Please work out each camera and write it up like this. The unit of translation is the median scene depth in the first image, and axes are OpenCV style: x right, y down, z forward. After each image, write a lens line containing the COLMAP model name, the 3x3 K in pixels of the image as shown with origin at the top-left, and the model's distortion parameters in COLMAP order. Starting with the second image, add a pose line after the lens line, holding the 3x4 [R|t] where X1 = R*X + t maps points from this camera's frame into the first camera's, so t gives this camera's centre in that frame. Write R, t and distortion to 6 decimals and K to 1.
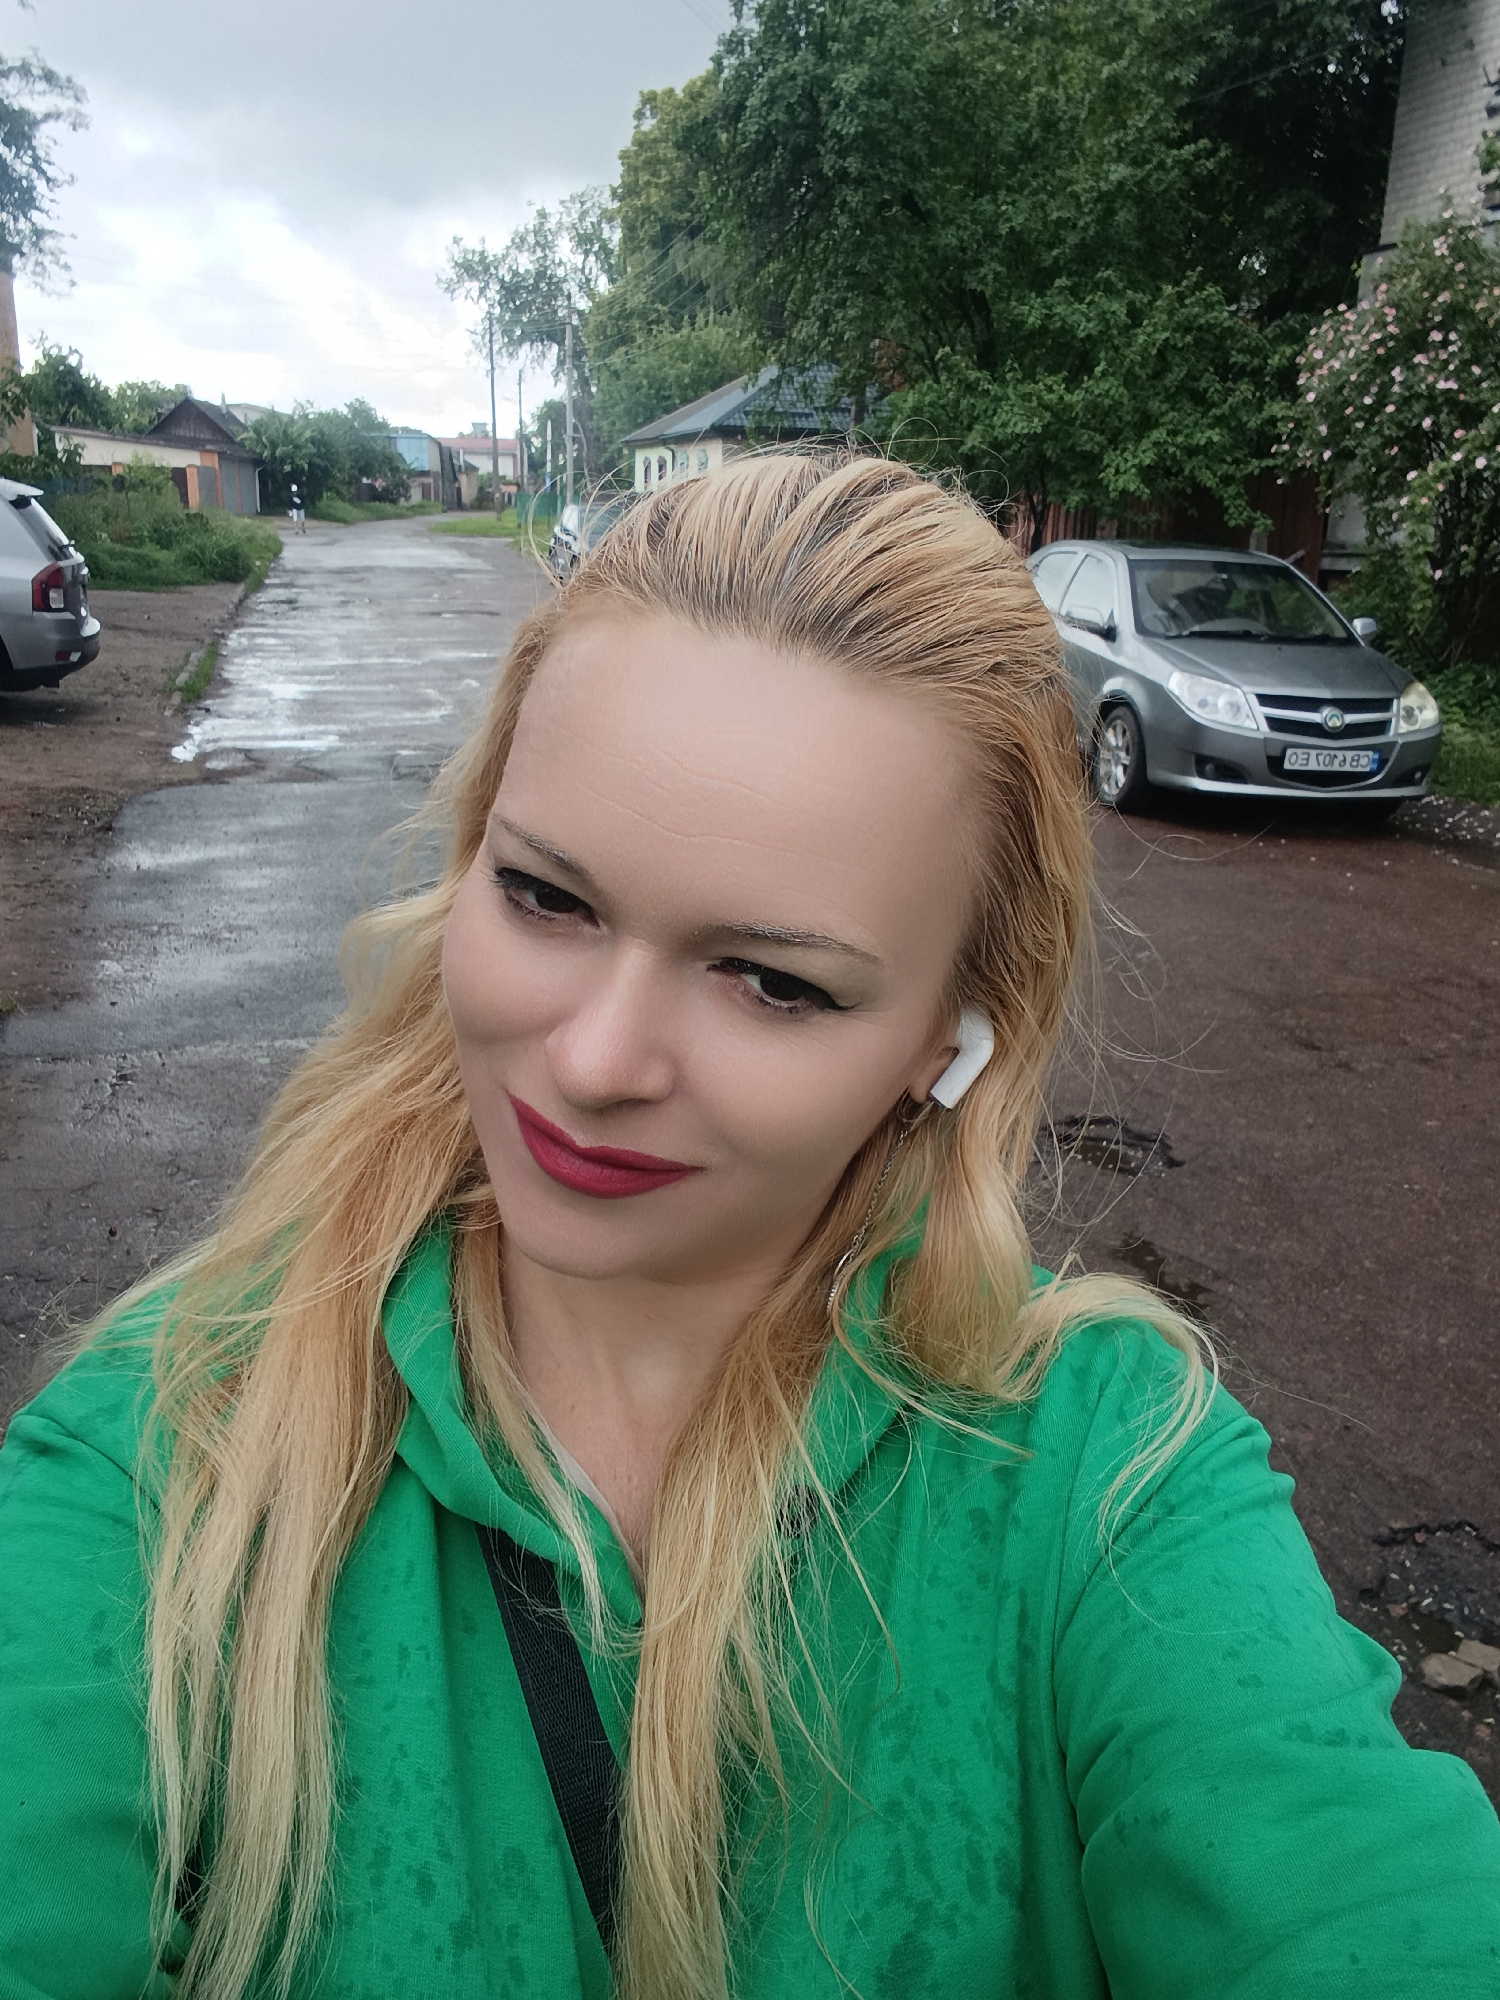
lens RADIAL K [[1567.3, 0, 748.3], [0, 1567.3, 1002.3], [0, 0, 1]] dist [0.001588, -0.003704]
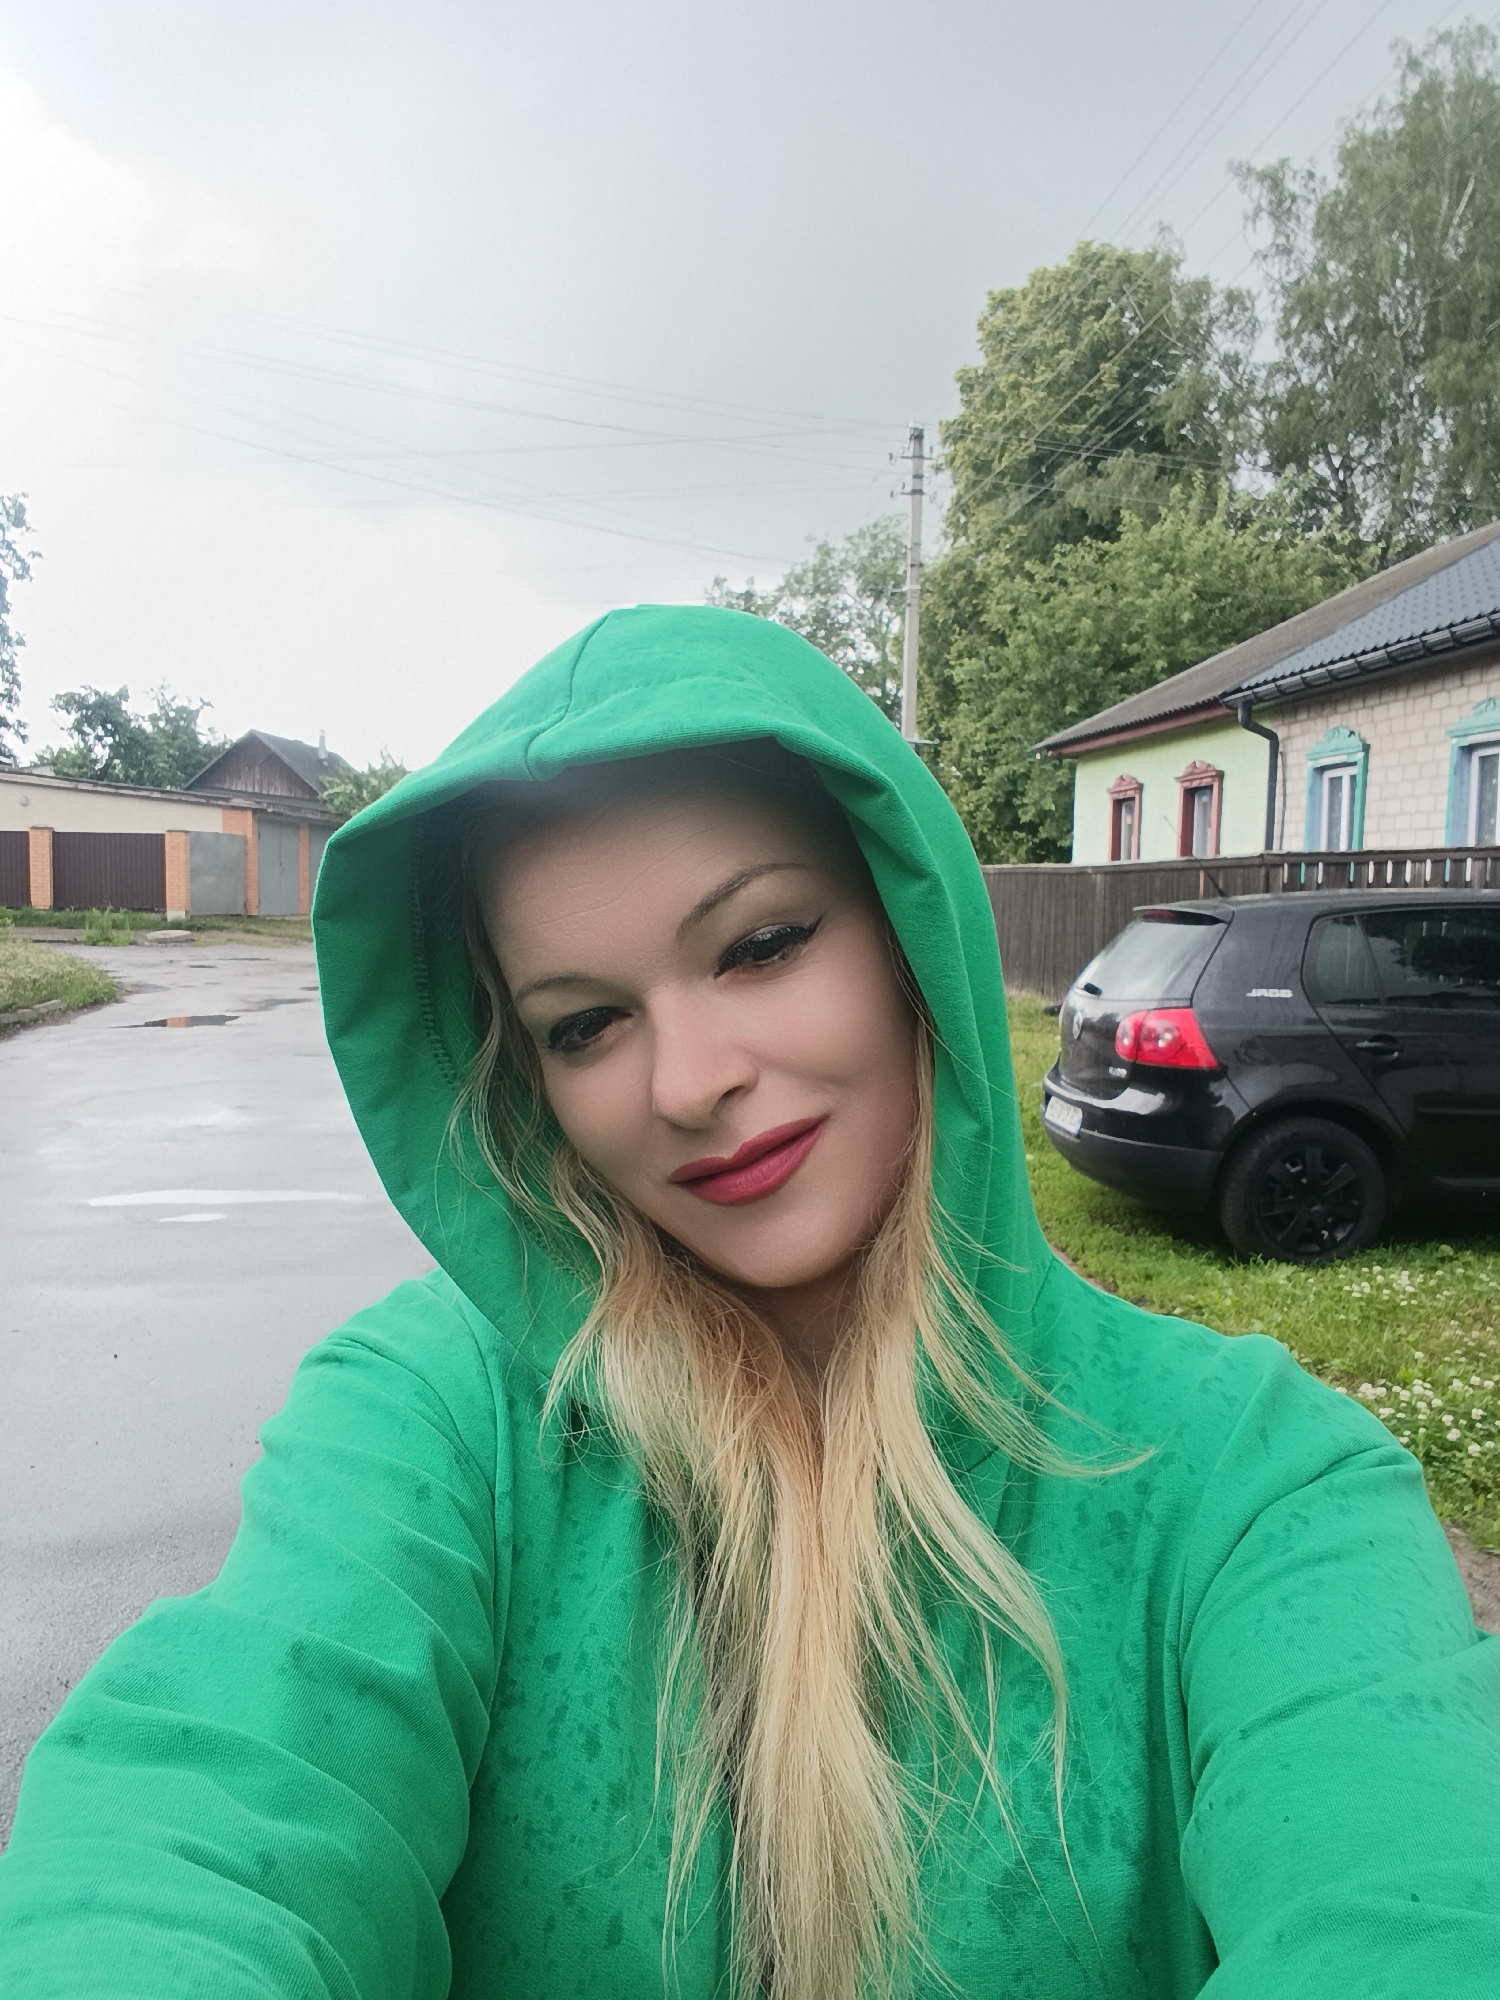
lens RADIAL K [[1567.3, 0, 749.6], [0, 1567.3, 1000.5], [0, 0, 1]] dist [0.001588, -0.003704]
pose [[0.987409, 0.000495, -0.158185, -0.041601], [-0.037887, 0.971629, -0.233454, -0.087316], [0.153581, 0.236508, 0.959415, 0.274461]]
